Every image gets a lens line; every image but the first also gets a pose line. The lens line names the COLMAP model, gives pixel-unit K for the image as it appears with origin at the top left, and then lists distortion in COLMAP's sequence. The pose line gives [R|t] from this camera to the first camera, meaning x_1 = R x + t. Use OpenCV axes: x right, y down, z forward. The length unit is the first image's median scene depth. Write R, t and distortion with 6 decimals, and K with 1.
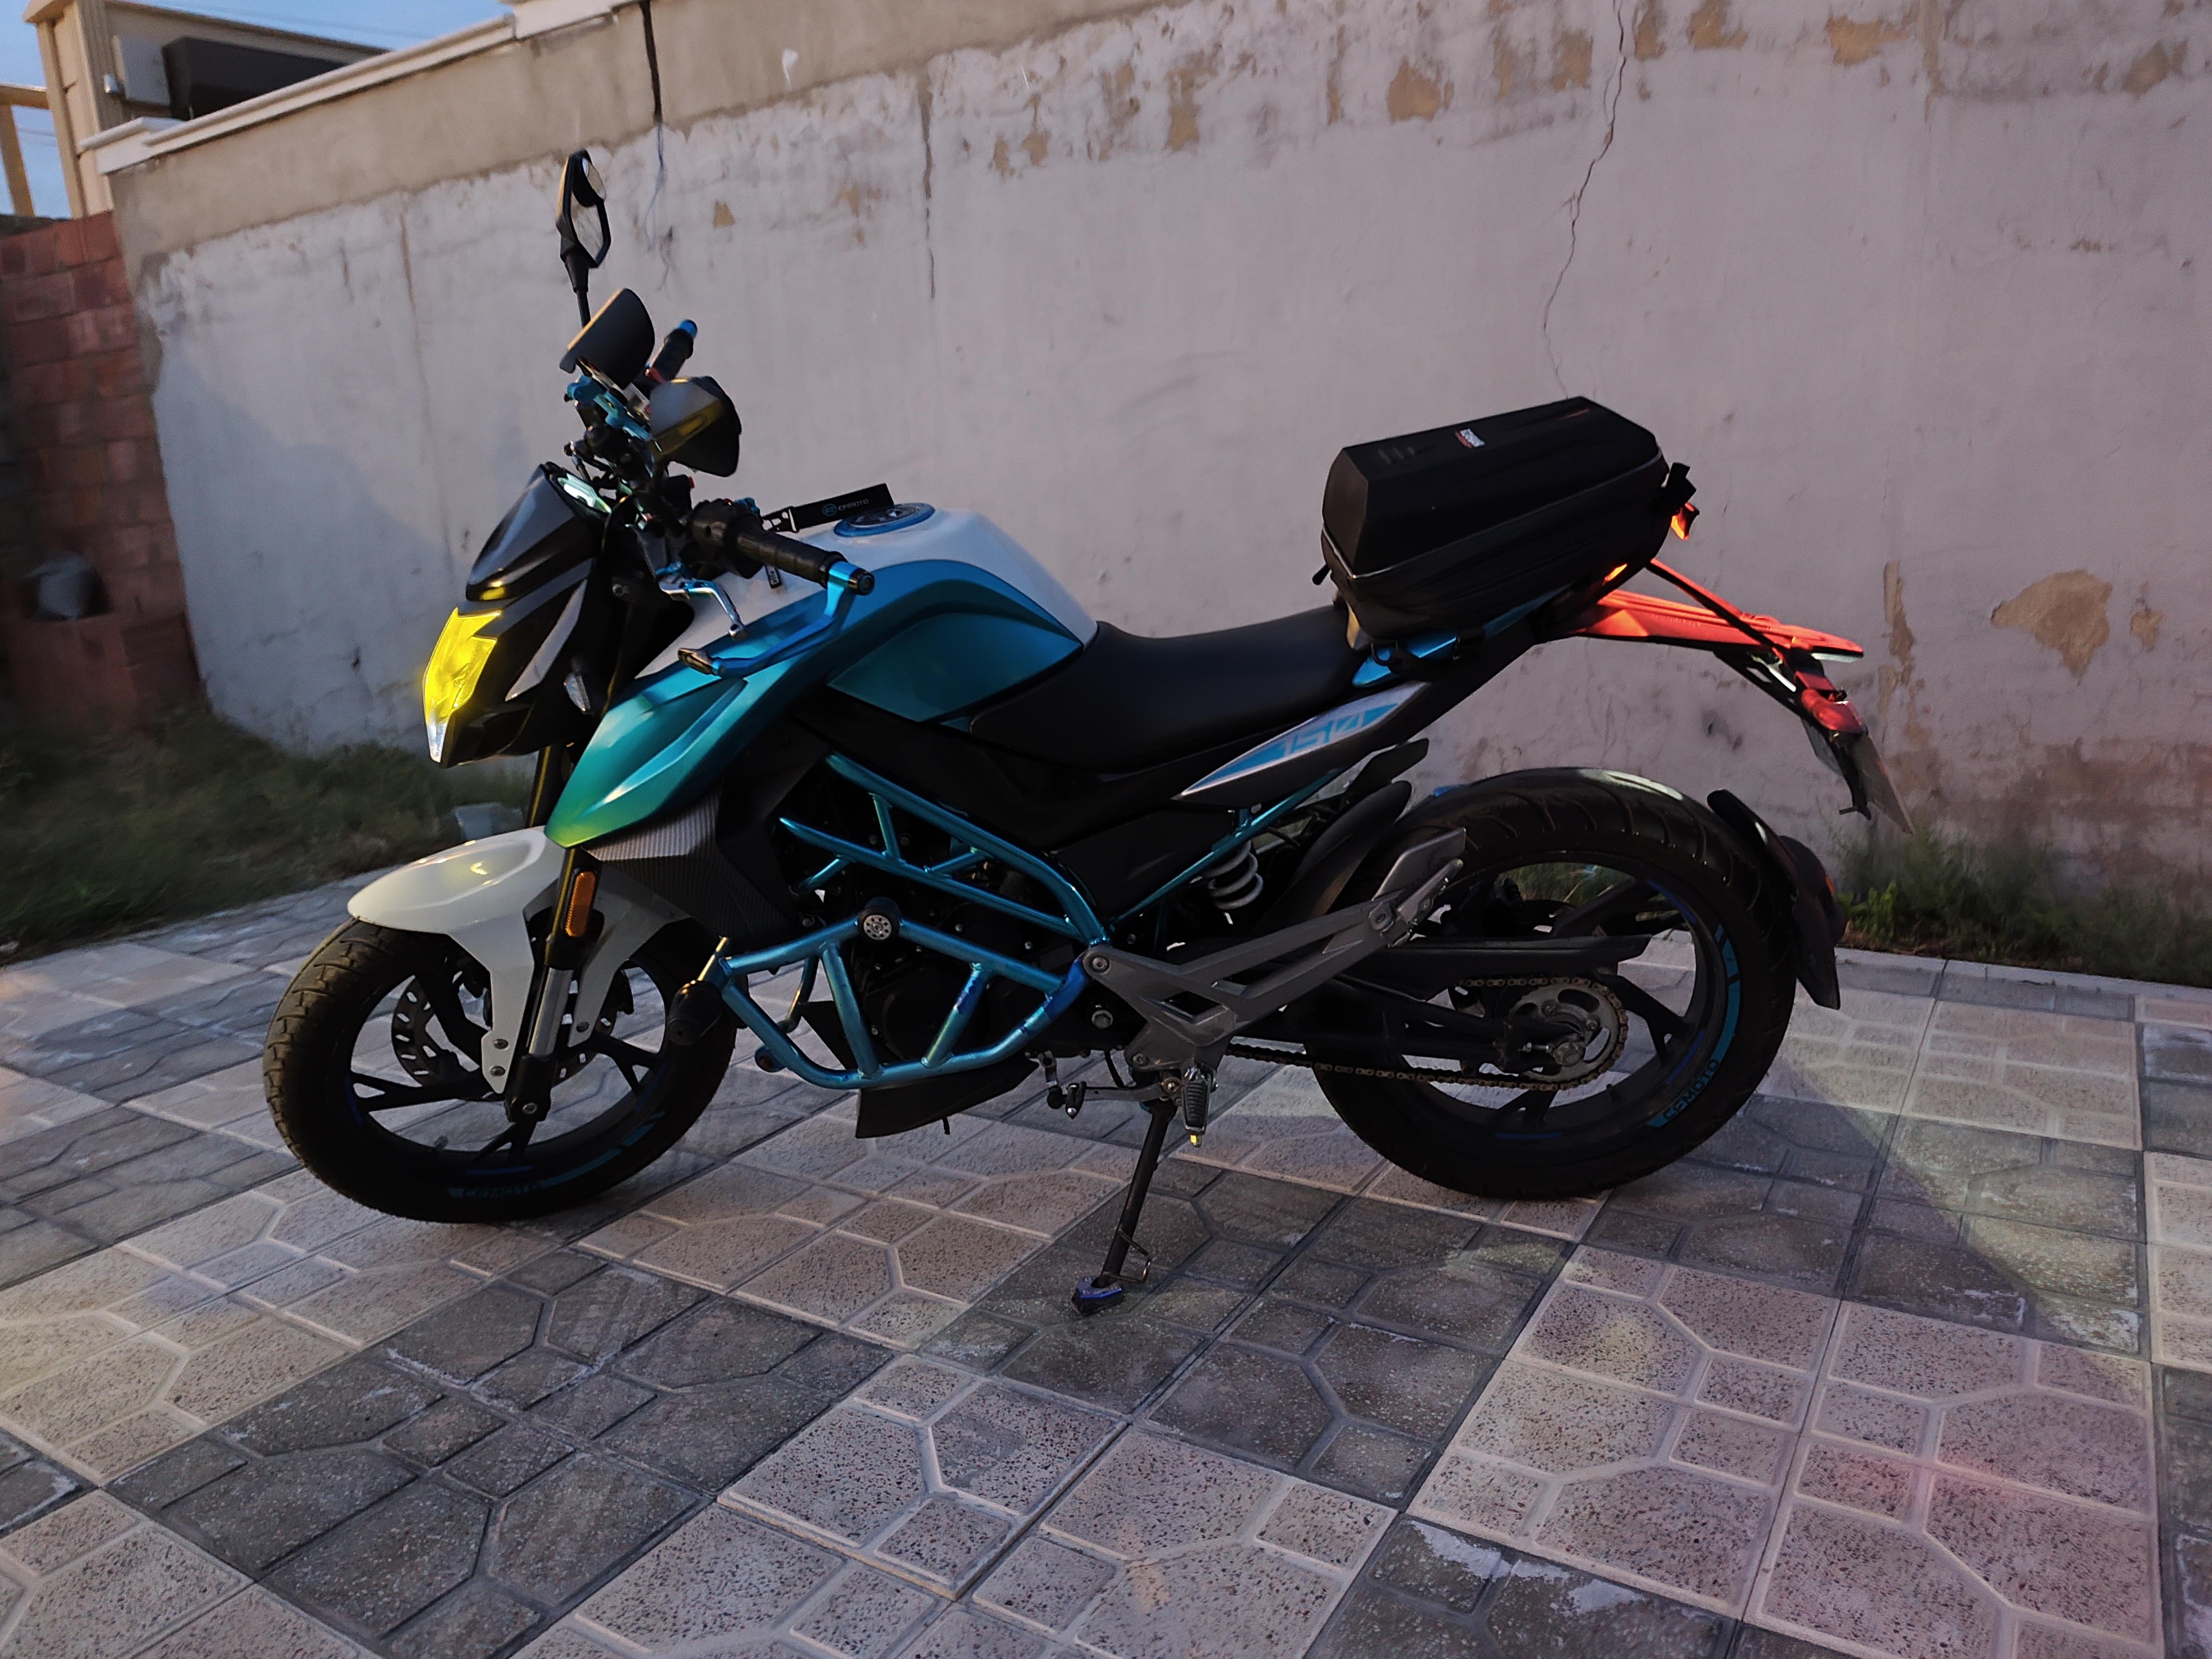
lens RADIAL K [[1522.0, 0, 1112.8], [0, 1522.0, 855.5], [0, 0, 1]] dist [0.022896, -0.032297]
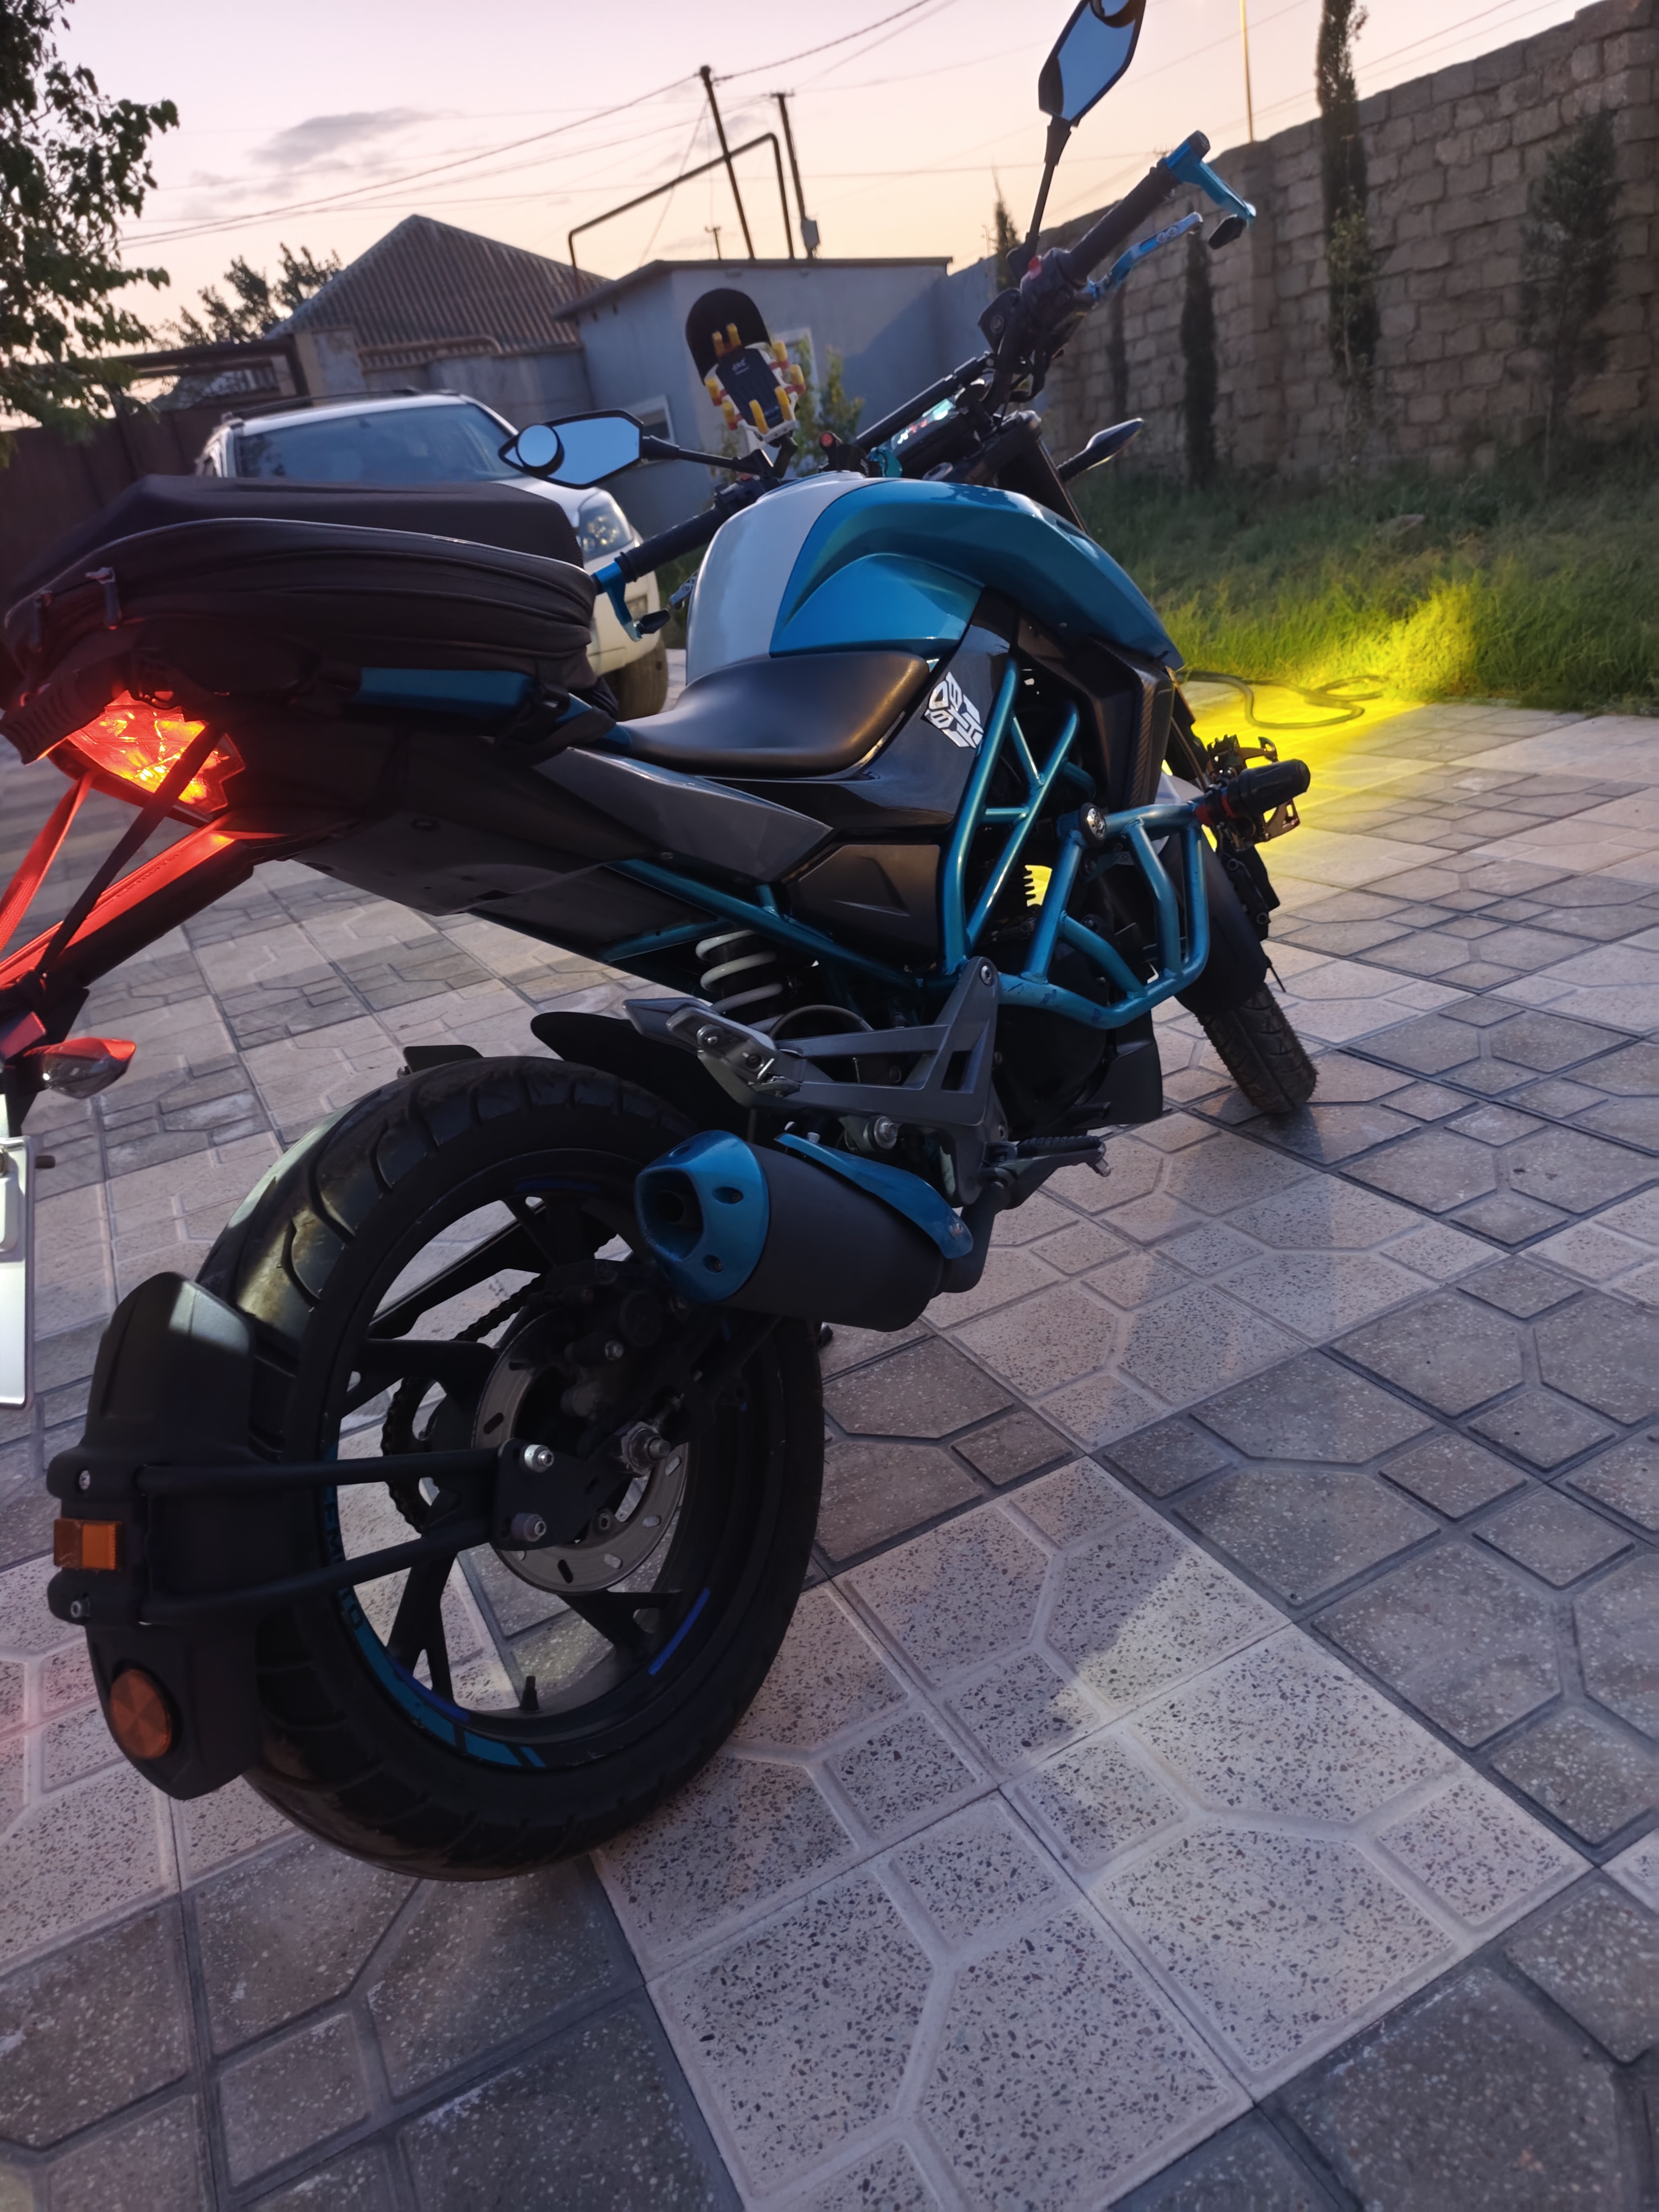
lens RADIAL K [[1556.9, 0, 829.5], [0, 1556.9, 1106.0], [0, 0, 1]] dist [0.053190, -0.087392]
pose [[-0.505974, 0.454497, -0.733092, 0.396632], [-0.000595, 0.849729, 0.527219, -0.227616], [0.862549, 0.267196, -0.429670, 0.849277]]
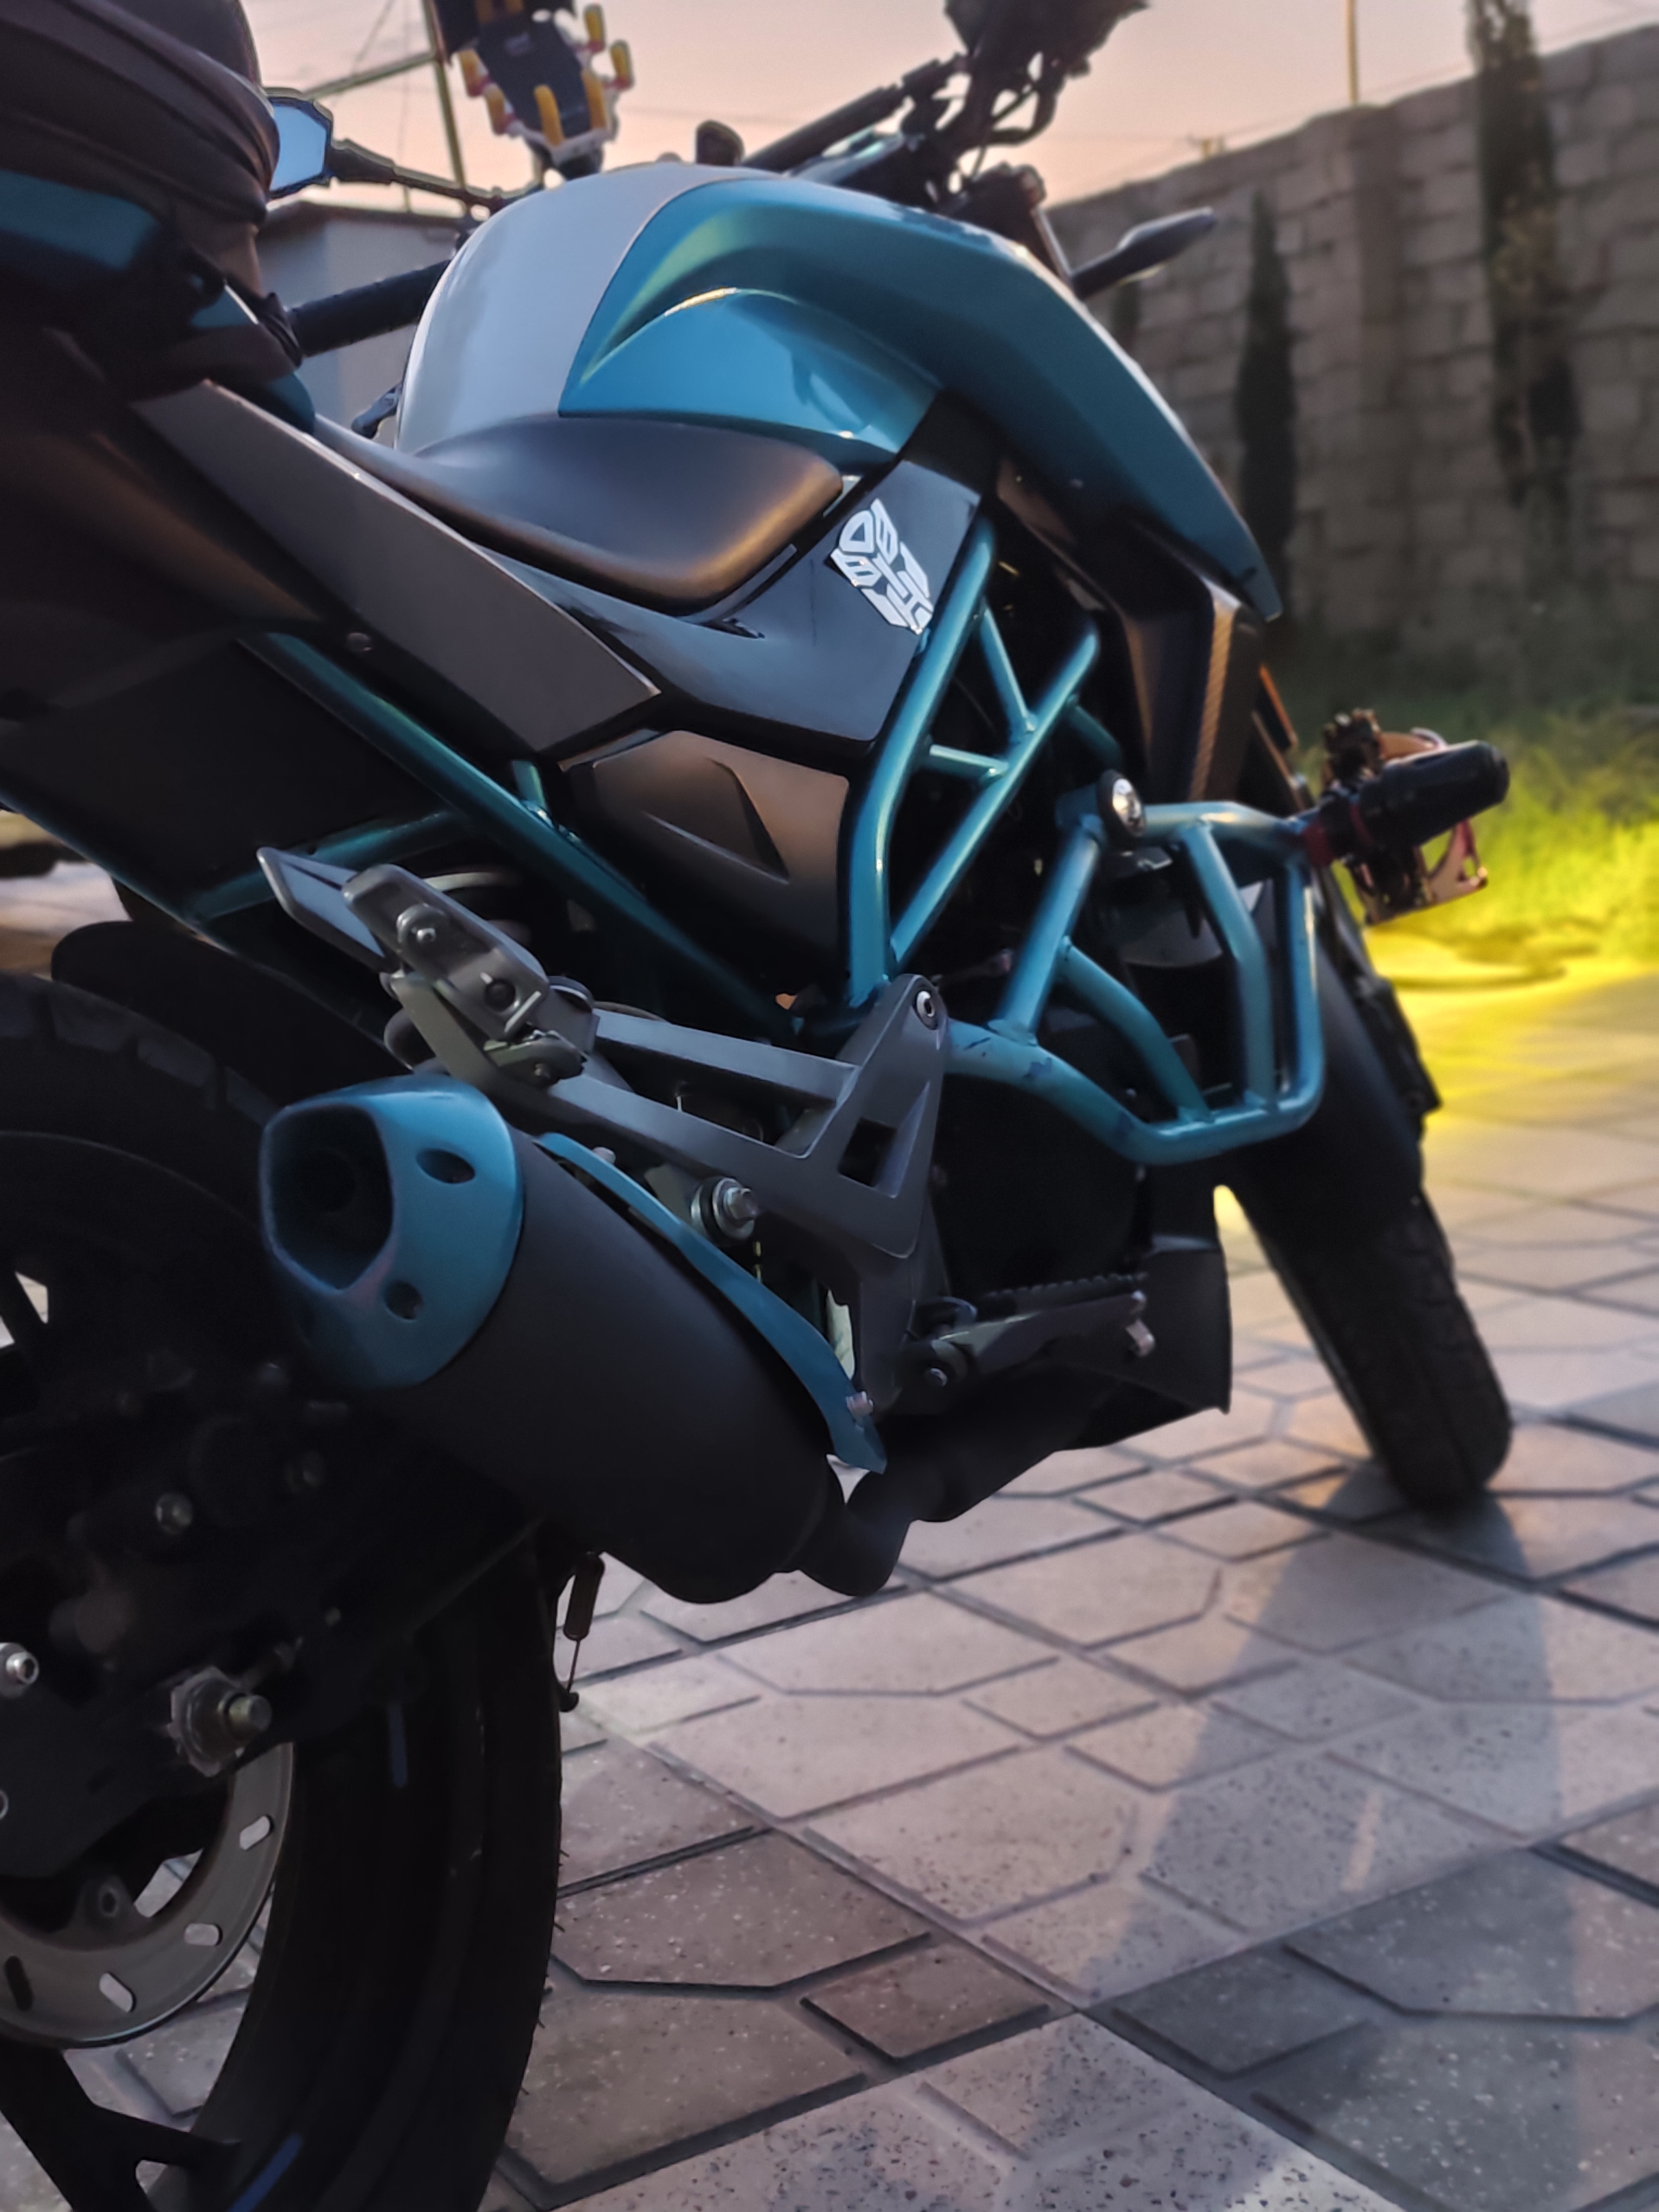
lens RADIAL K [[3113.2, 0, 829.5], [0, 3113.2, 1106.0], [0, 0, 1]] dist [0.033067, -0.034470]
pose [[-0.445244, 0.219310, -0.868137, 0.451844], [-0.100919, 0.951073, 0.292020, -0.138985], [0.889704, 0.217632, -0.401327, 0.866595]]
